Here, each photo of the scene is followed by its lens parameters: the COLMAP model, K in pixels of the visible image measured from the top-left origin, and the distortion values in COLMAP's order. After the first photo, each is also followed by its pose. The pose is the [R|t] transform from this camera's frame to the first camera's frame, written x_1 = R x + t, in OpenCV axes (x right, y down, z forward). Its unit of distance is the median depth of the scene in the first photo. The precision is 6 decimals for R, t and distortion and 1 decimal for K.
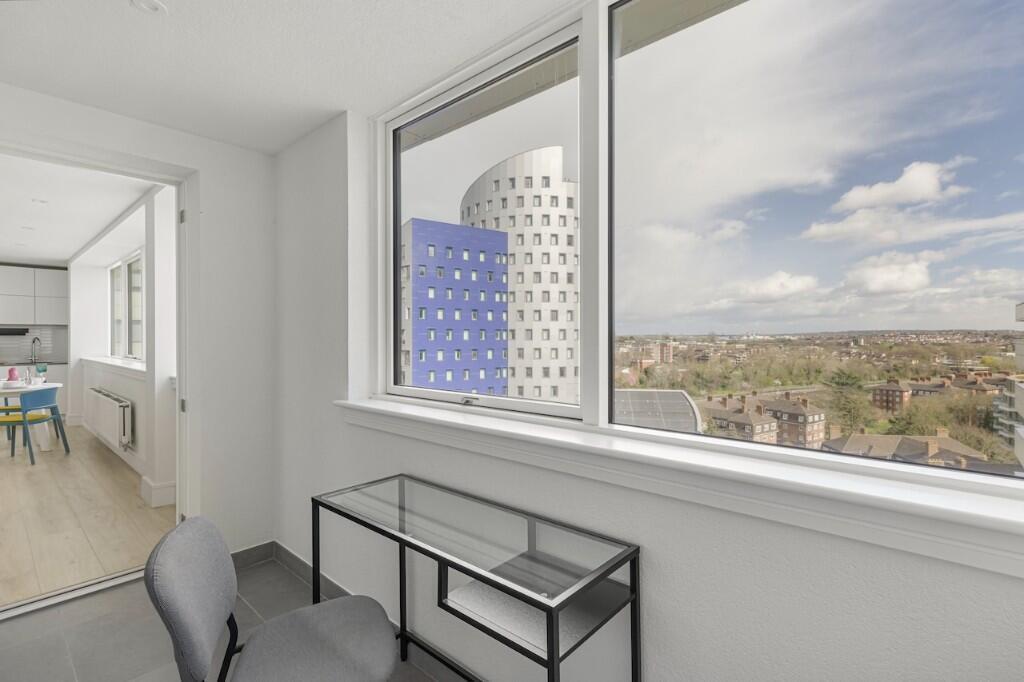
lens RADIAL K [[463.8, 0, 512.0], [0, 463.8, 341.0], [0, 0, 1]] dist [0.002417, 0.001018]
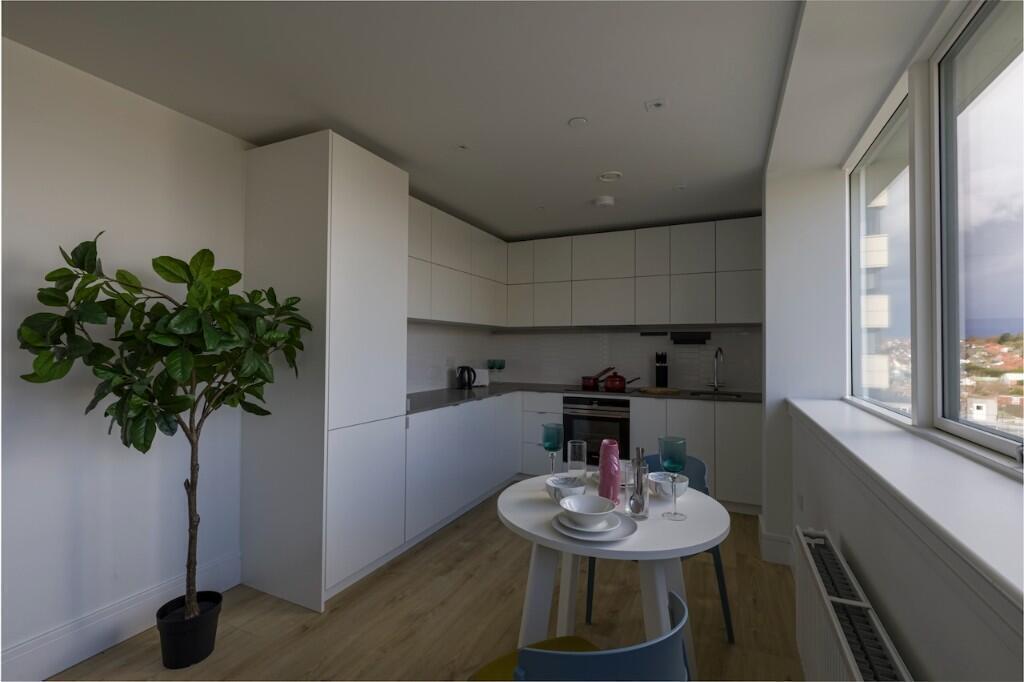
lens RADIAL K [[451.9, 0, 512.0], [0, 451.9, 341.0], [0, 0, 1]] dist [0.001403, 0.000176]
pose [[0.271285, 0.001446, -0.962498, -0.648882], [-0.002456, 0.999997, 0.000810, -0.017670], [0.962496, 0.002145, 0.271288, 0.701443]]
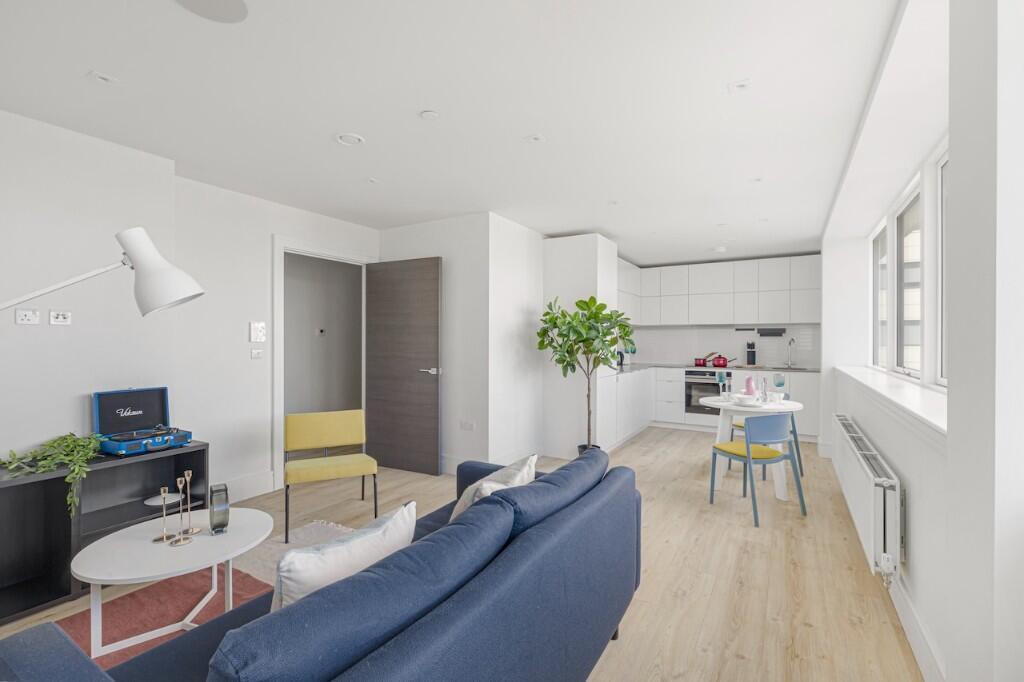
lens RADIAL K [[463.8, 0, 512.0], [0, 463.8, 341.0], [0, 0, 1]] dist [0.002417, 0.001018]
pose [[0.183815, 0.005944, -0.982943, -0.308629], [-0.002384, 0.999981, 0.005602, -0.007453], [0.982958, 0.001314, 0.183826, 0.378290]]
